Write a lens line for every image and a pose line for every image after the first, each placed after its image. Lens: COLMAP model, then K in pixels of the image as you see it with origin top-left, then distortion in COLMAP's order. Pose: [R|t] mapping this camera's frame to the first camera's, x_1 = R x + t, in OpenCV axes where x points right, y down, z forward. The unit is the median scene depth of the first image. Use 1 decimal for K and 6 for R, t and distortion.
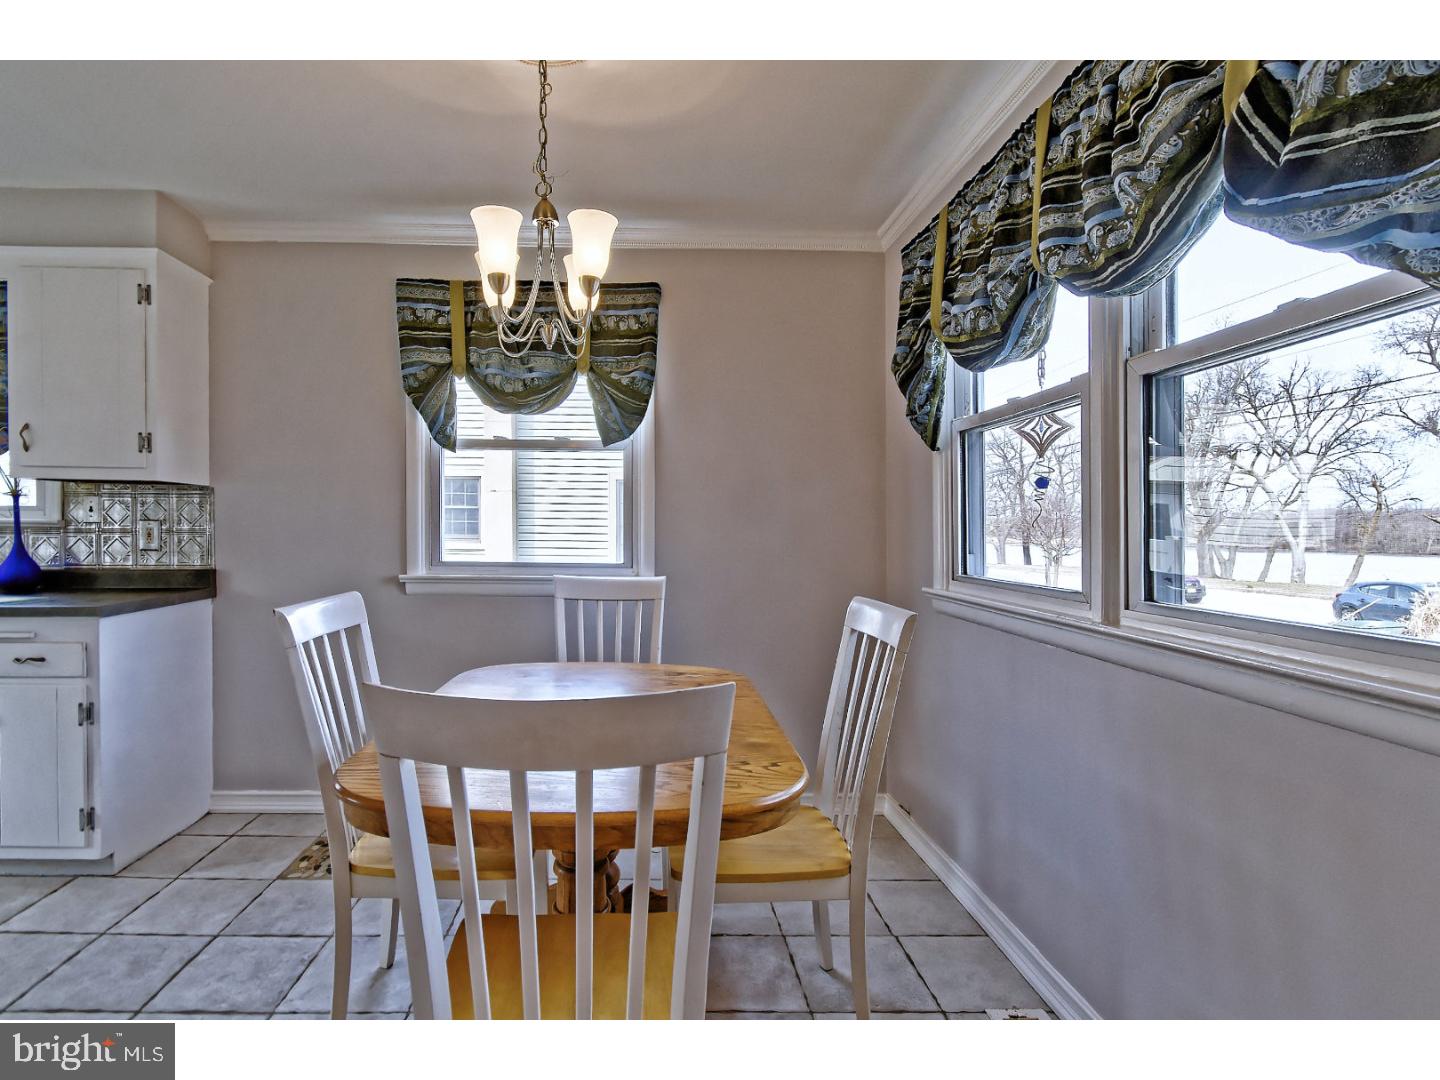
lens RADIAL K [[637.5, 0, 720.8], [0, 637.5, 526.9], [0, 0, 1]] dist [-0.001174, -0.001173]
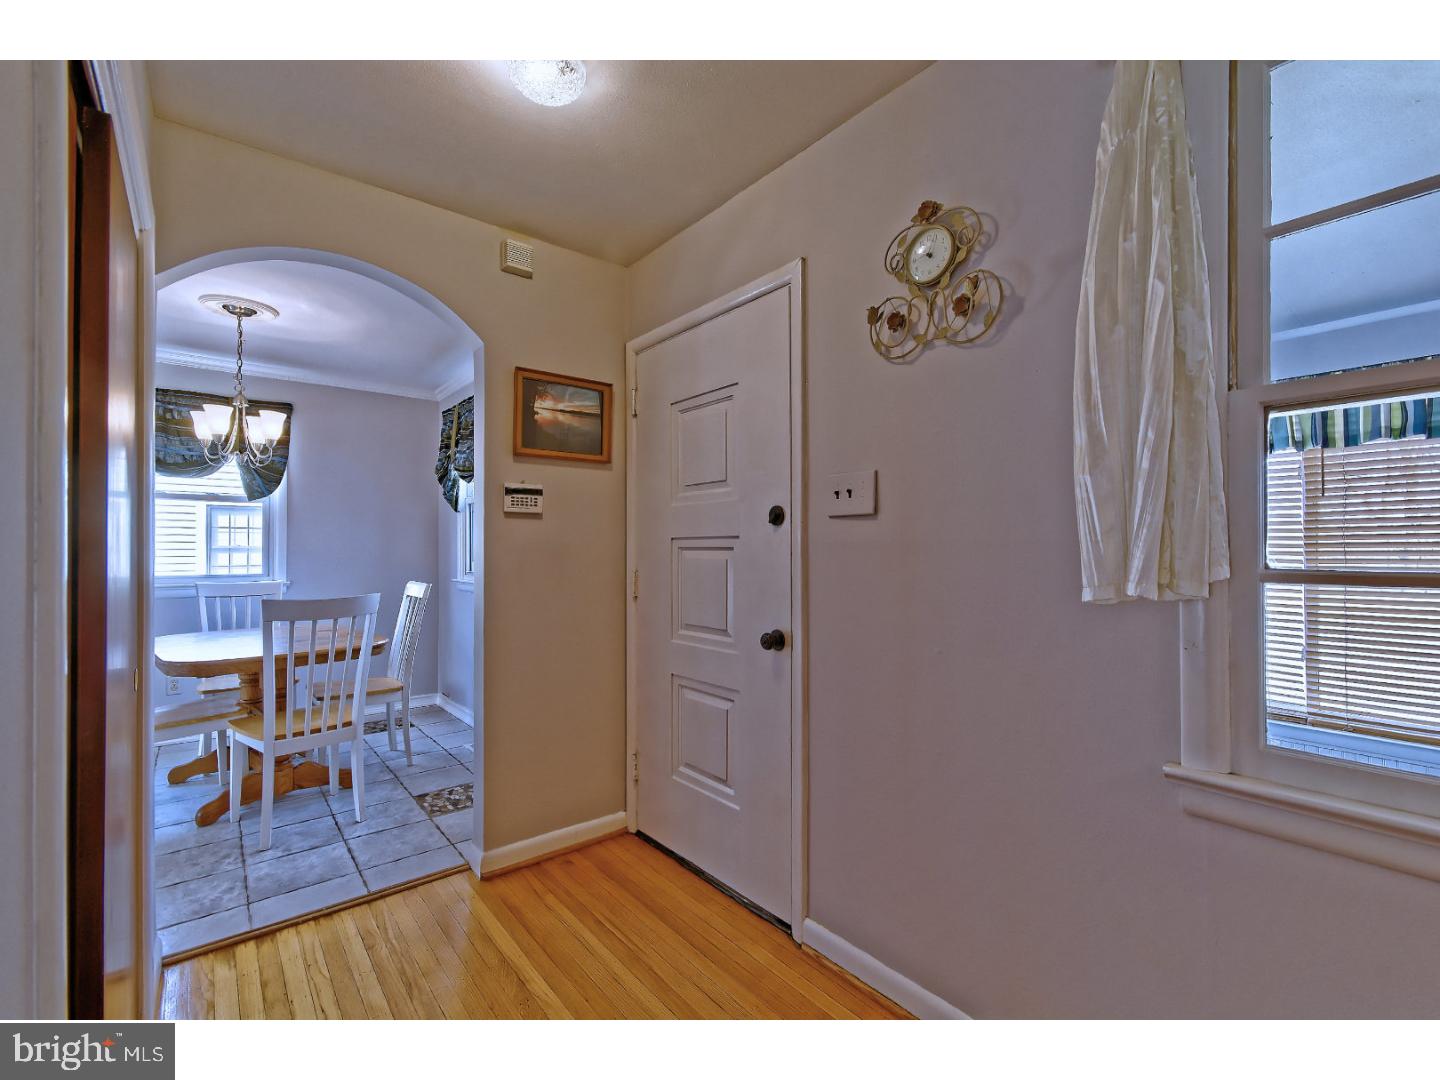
lens RADIAL K [[637.5, 0, 725.5], [0, 637.5, 529.0], [0, 0, 1]] dist [-0.001174, -0.001173]
pose [[0.835943, 0.009465, 0.548734, -0.071732], [0.008718, 0.999496, -0.030521, 0.005267], [-0.548747, 0.030298, 0.835439, -1.211097]]
